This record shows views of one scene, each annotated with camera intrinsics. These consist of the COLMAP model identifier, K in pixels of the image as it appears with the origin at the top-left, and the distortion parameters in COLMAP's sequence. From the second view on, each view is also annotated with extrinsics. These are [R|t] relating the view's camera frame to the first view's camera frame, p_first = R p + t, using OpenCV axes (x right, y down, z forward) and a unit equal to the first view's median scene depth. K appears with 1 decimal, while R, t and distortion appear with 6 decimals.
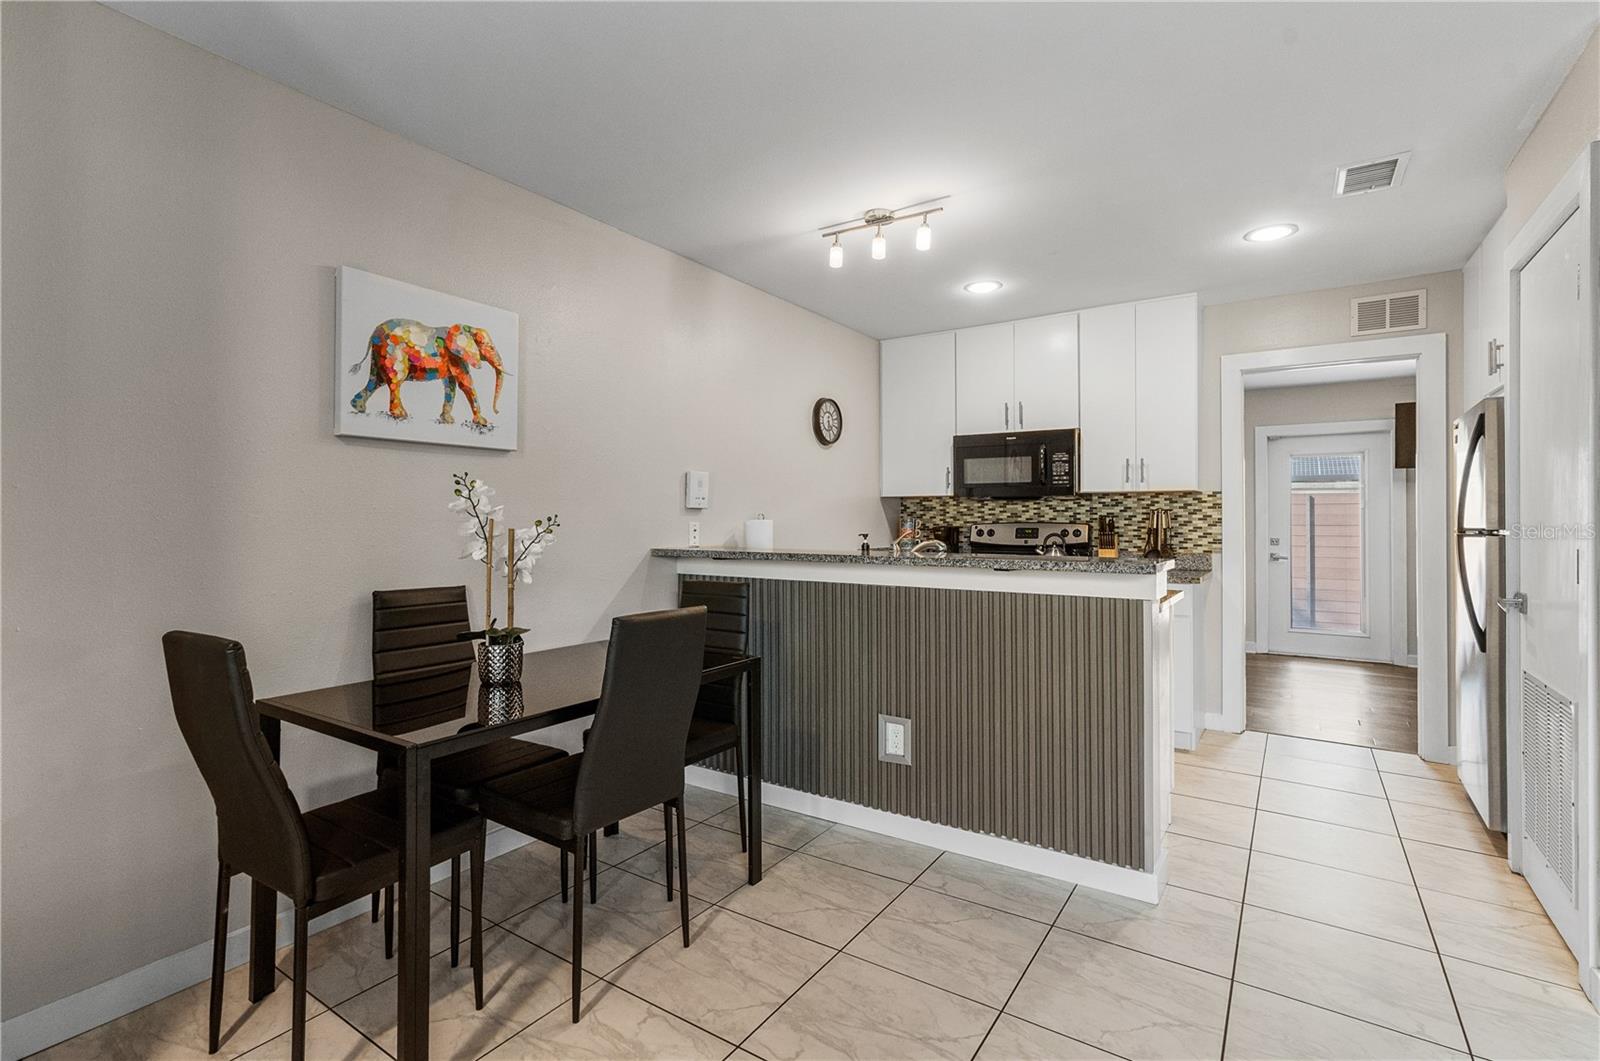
lens RADIAL K [[744.3, 0, 818.9], [0, 744.3, 511.4], [0, 0, 1]] dist [-0.000705, 0.006647]
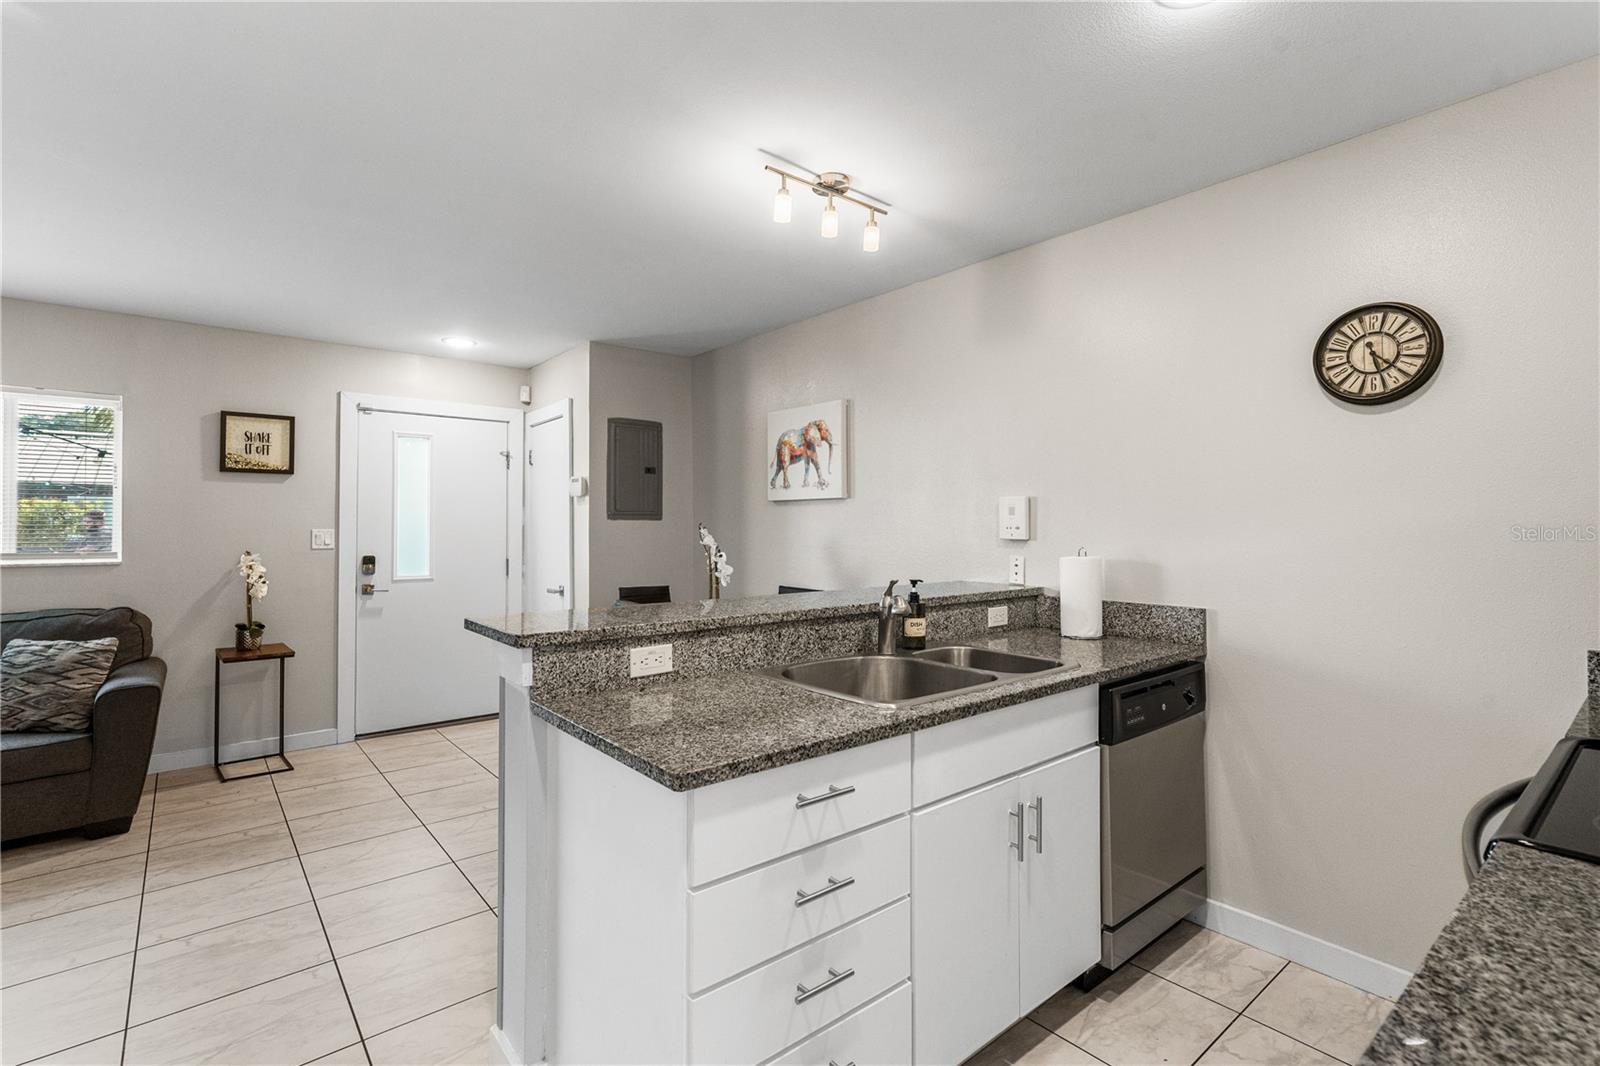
lens RADIAL K [[748.7, 0, 778.4], [0, 748.7, 516.2], [0, 0, 1]] dist [0.000982, 0.001204]
pose [[-0.313479, -0.013431, -0.949500, 0.581173], [0.010340, 0.999792, -0.017556, -0.014902], [0.949539, -0.015321, -0.313275, 0.804525]]
